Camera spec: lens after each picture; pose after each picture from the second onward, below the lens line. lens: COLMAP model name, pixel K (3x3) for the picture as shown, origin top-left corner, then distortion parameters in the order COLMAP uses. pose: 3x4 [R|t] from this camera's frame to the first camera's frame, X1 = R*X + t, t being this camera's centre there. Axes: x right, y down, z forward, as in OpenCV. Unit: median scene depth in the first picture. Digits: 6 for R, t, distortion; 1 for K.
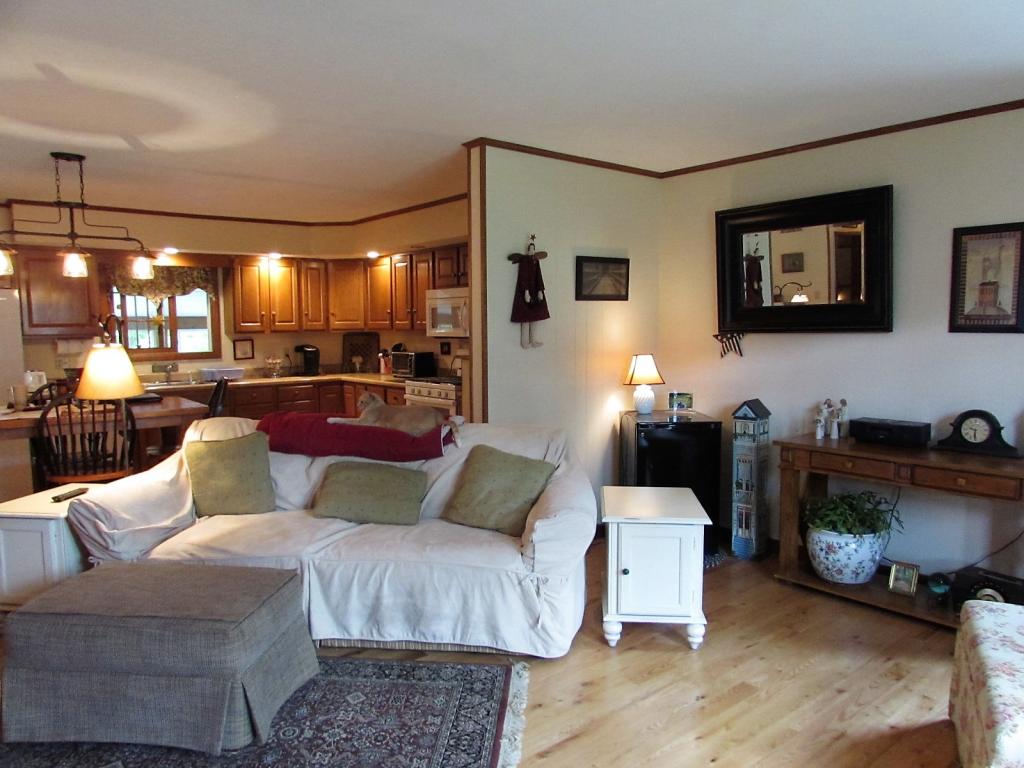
lens RADIAL K [[722.6, 0, 517.5], [0, 722.6, 384.9], [0, 0, 1]] dist [-0.034360, 0.012710]
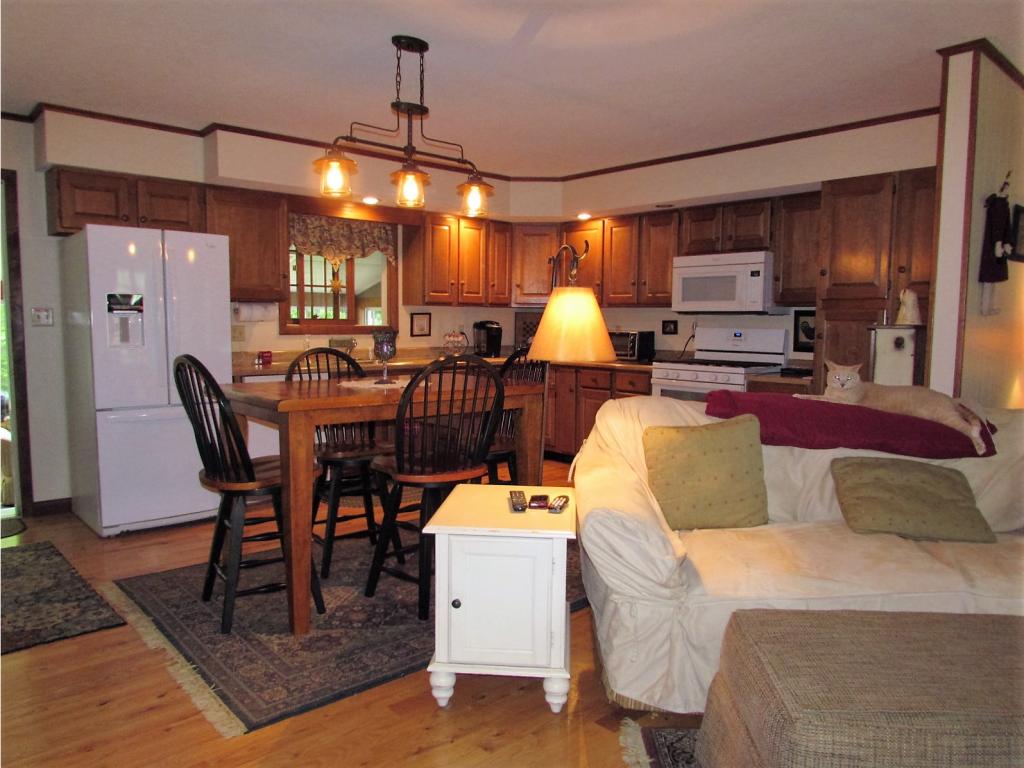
lens RADIAL K [[722.6, 0, 507.7], [0, 722.6, 383.5], [0, 0, 1]] dist [-0.034360, 0.012710]
pose [[0.998705, 0.015284, 0.048522, -0.341168], [-0.015360, 0.999881, 0.001189, 0.019424], [-0.048498, -0.001933, 0.998821, 0.150165]]
